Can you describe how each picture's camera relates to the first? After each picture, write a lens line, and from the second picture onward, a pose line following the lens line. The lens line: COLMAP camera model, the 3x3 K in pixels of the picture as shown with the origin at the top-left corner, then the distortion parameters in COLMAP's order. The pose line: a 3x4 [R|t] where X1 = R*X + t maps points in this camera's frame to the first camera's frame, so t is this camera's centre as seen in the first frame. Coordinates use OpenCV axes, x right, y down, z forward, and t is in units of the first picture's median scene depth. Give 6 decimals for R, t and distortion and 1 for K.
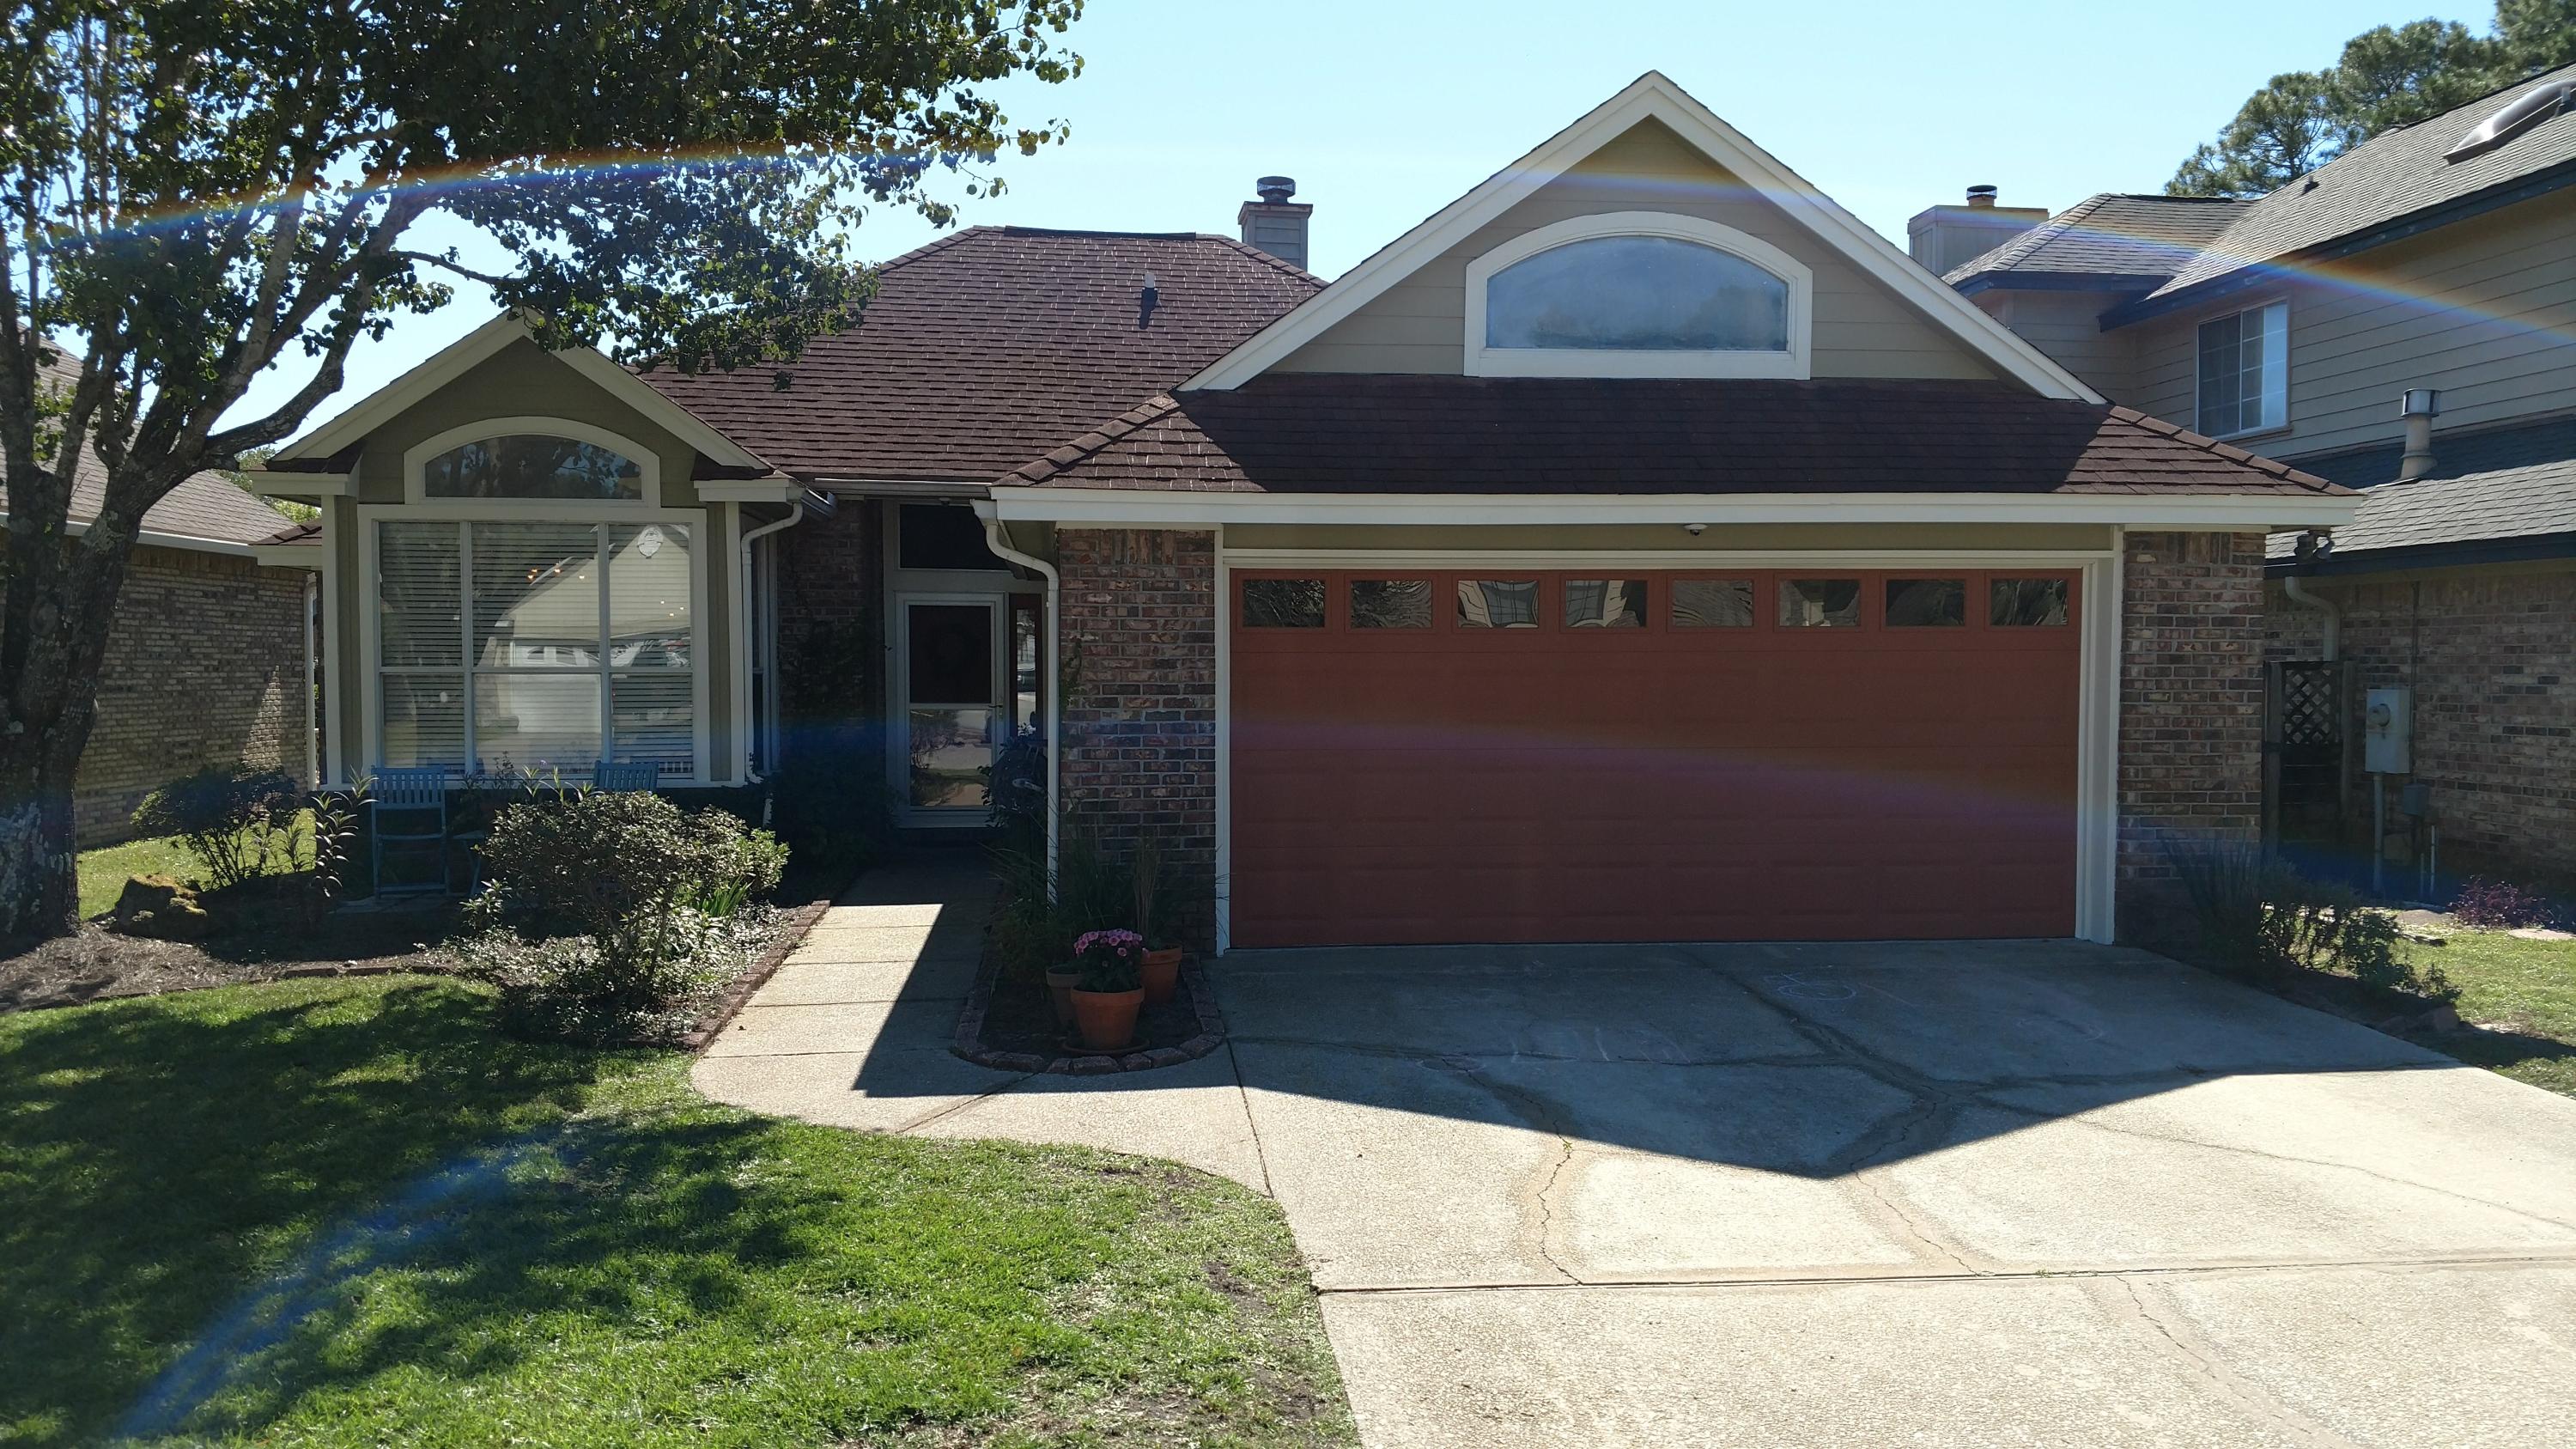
lens RADIAL K [[2000.2, 0, 1288.0], [0, 2000.2, 724.5], [0, 0, 1]] dist [0.110445, -0.197171]
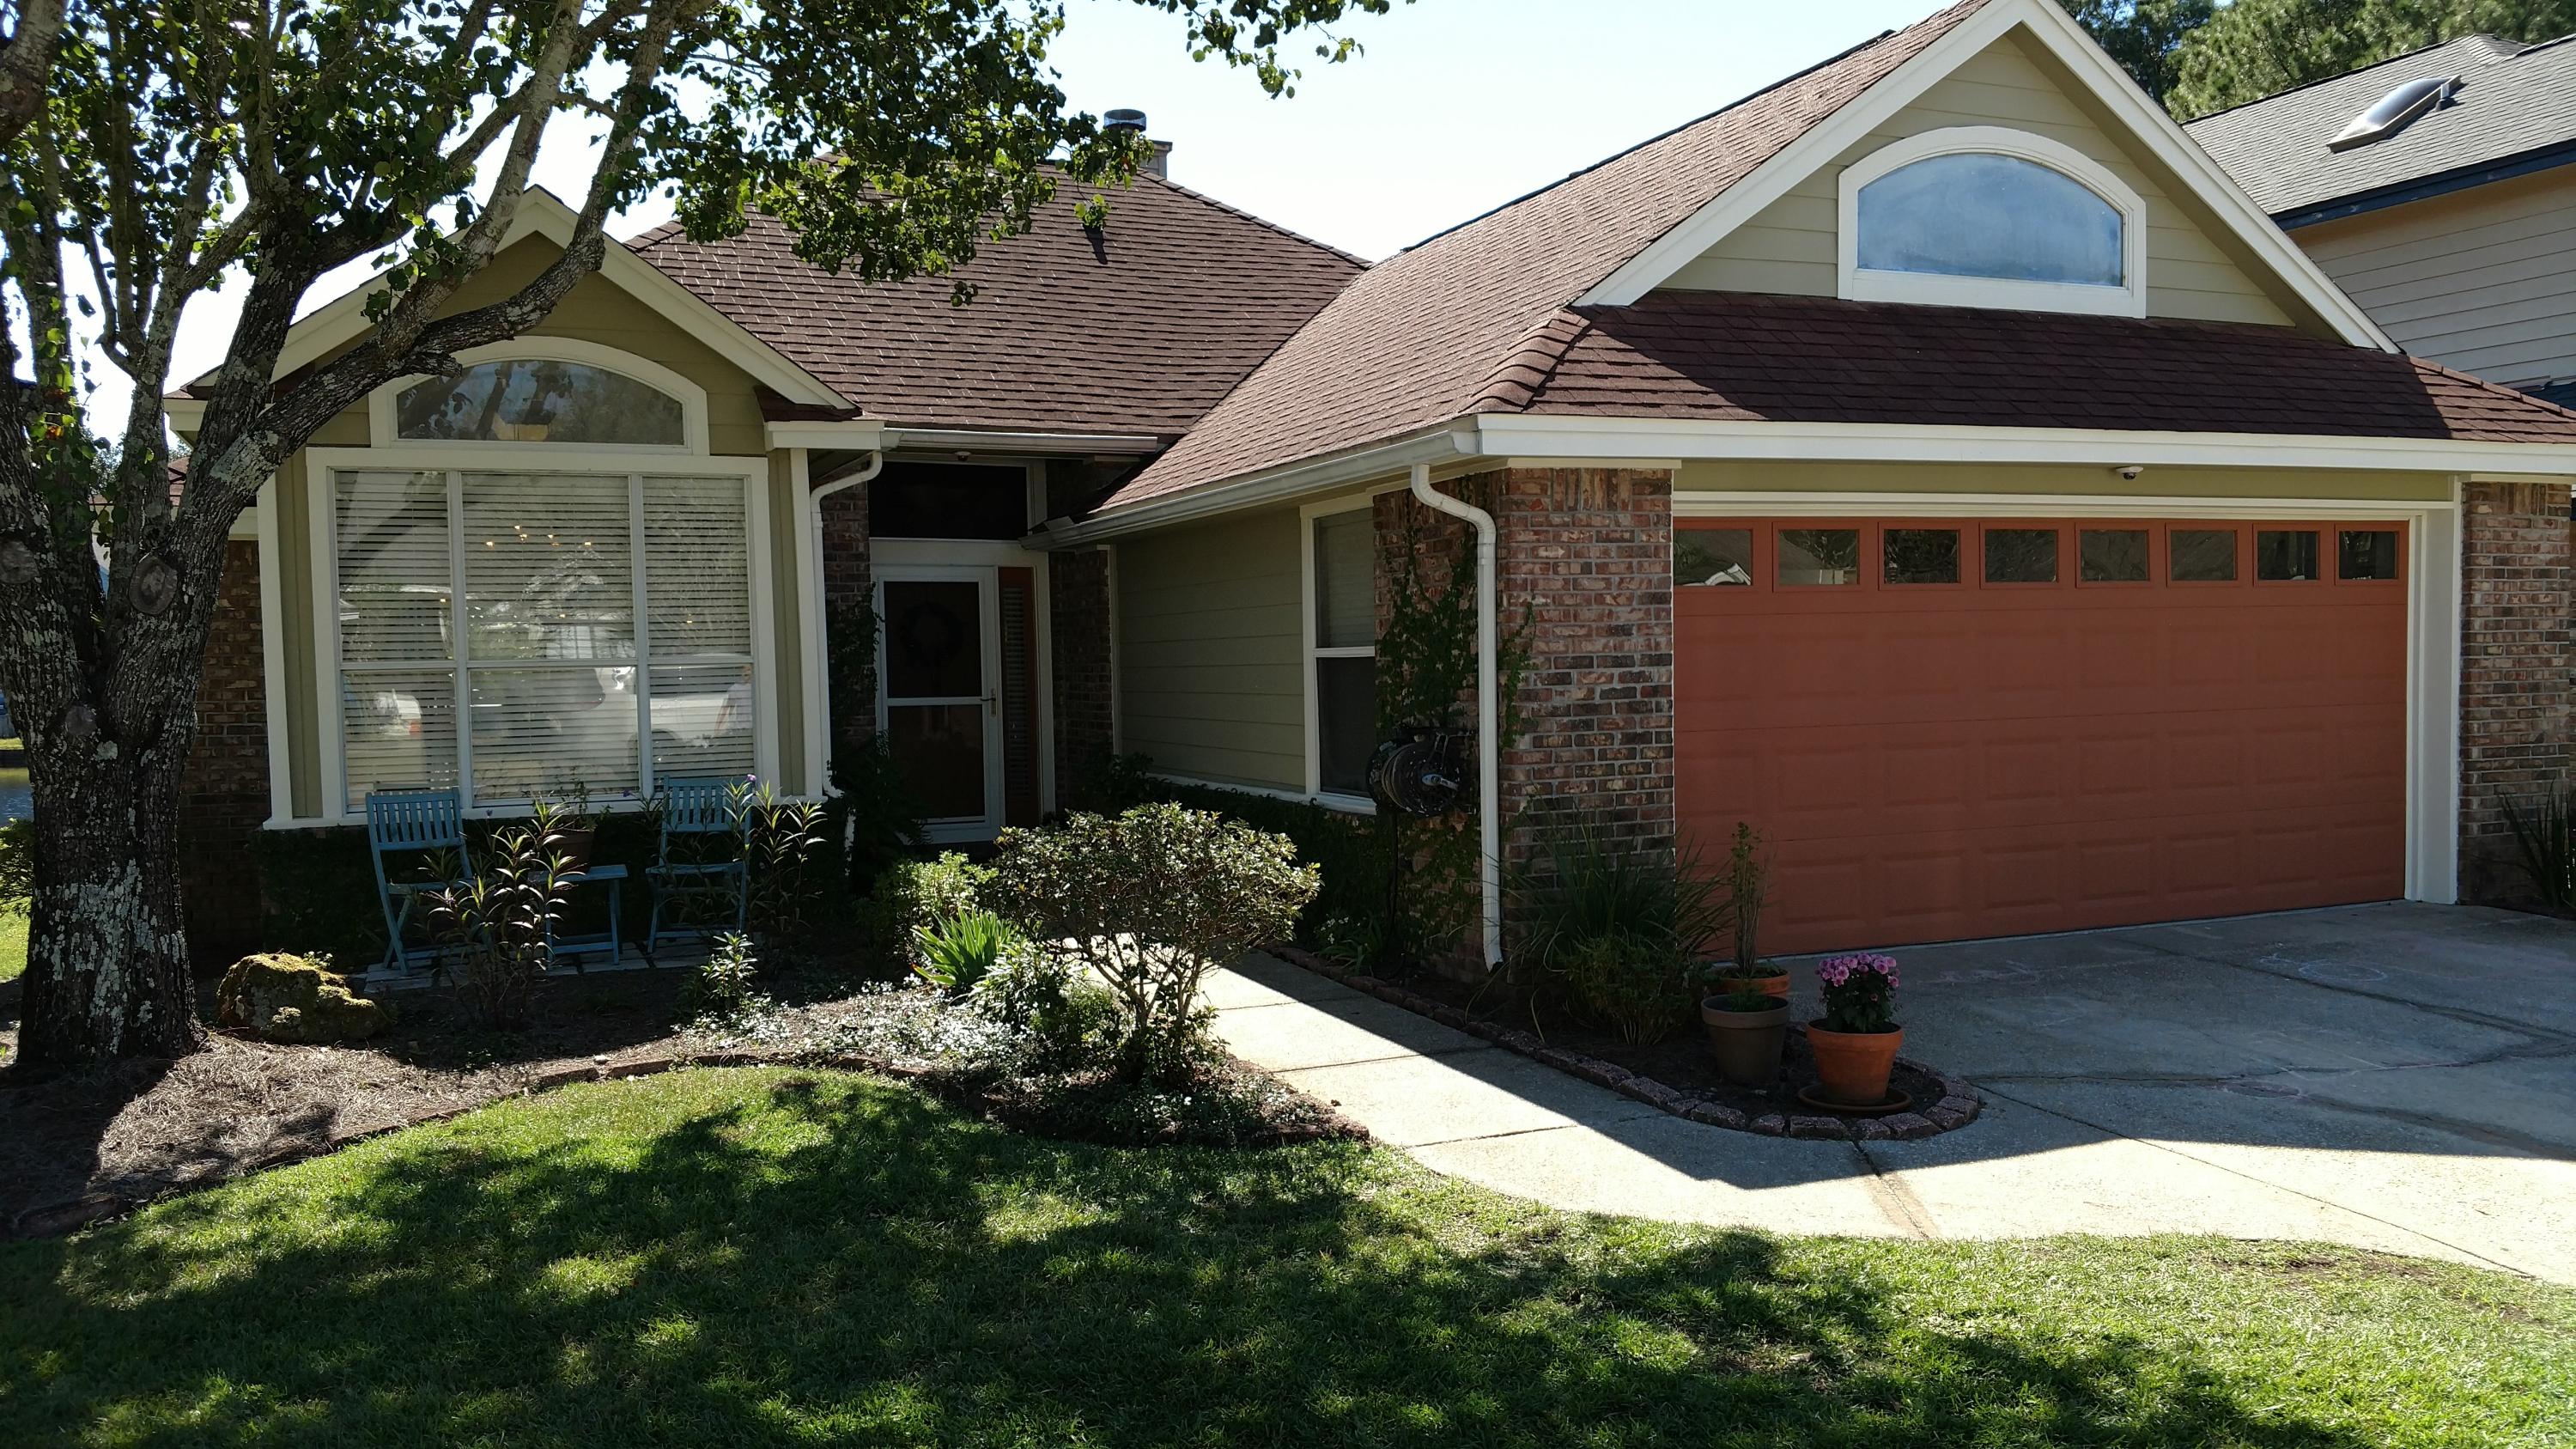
lens RADIAL K [[2006.2, 0, 1288.0], [0, 2006.2, 724.5], [0, 0, 1]] dist [0.067315, -0.145421]
pose [[0.959374, -0.028895, 0.280655, -0.409690], [0.028045, 0.999582, 0.007046, -0.000886], [-0.280742, 0.001111, 0.959783, 0.225028]]
